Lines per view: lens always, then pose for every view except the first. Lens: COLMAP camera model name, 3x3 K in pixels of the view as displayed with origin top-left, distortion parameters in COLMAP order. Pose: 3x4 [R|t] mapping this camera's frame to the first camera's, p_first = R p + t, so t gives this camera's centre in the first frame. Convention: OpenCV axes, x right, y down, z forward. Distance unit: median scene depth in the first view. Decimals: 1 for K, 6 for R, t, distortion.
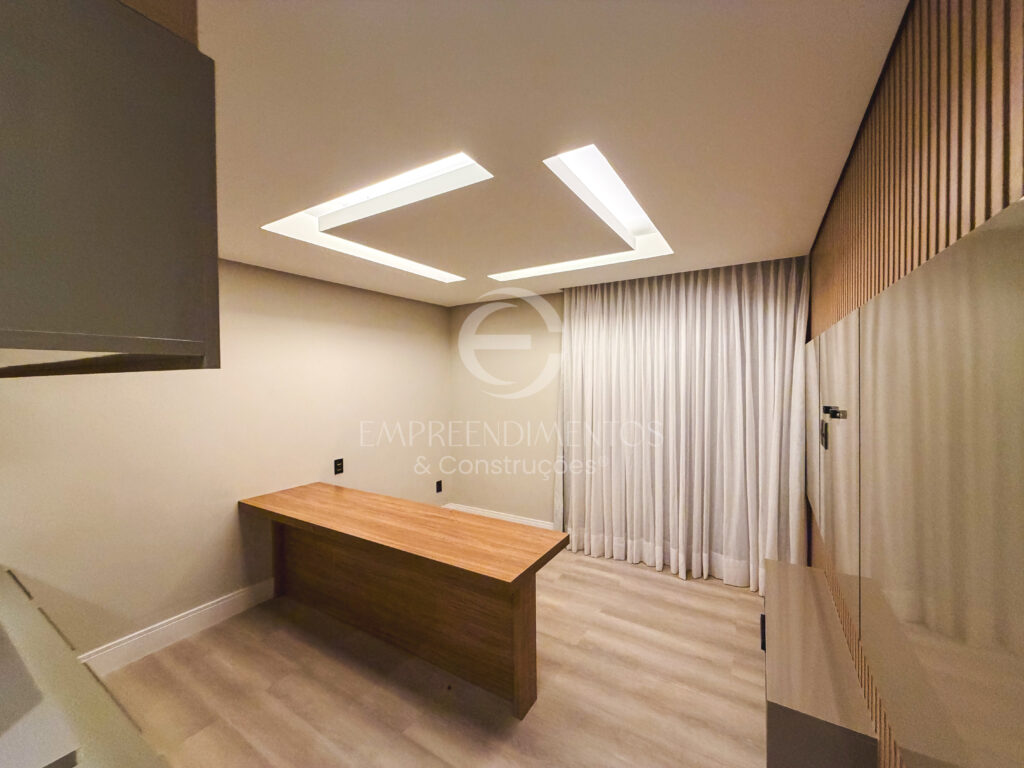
lens RADIAL K [[409.3, 0, 508.2], [0, 409.3, 384.3], [0, 0, 1]] dist [-0.001994, -0.000245]
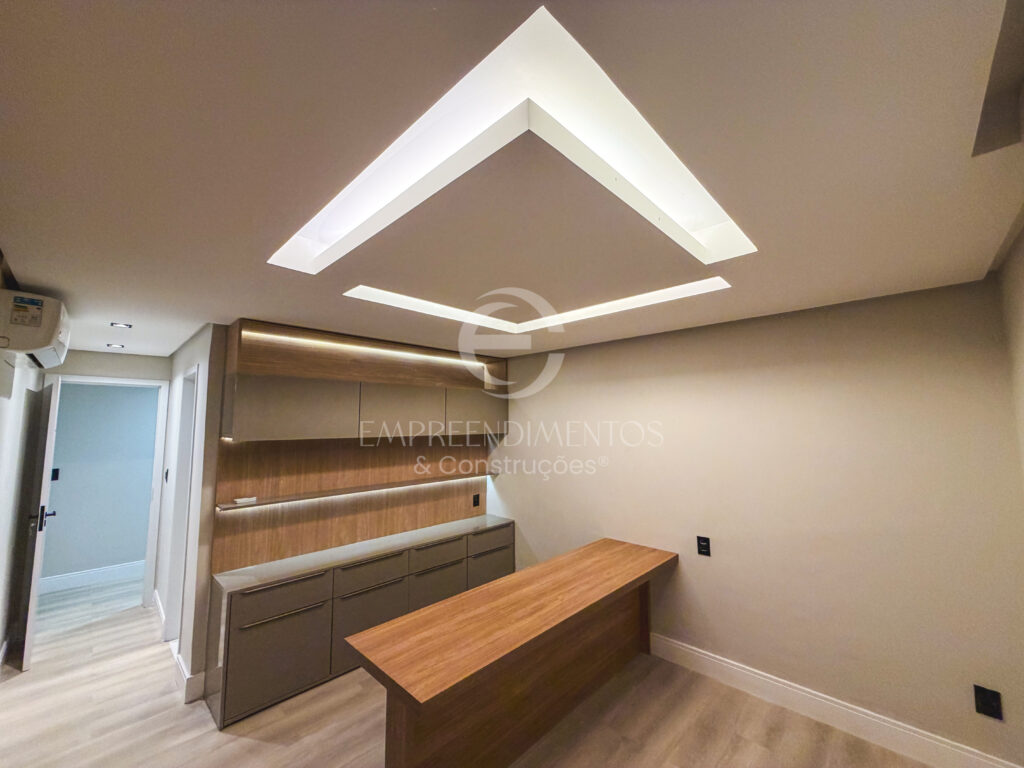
lens RADIAL K [[409.3, 0, 508.1], [0, 409.3, 381.9], [0, 0, 1]] dist [-0.001994, -0.000245]
pose [[-0.211391, -0.088235, -0.973411, 0.661846], [-0.007760, 0.996037, -0.088601, -0.066833], [0.977371, -0.011176, -0.211237, 1.067342]]
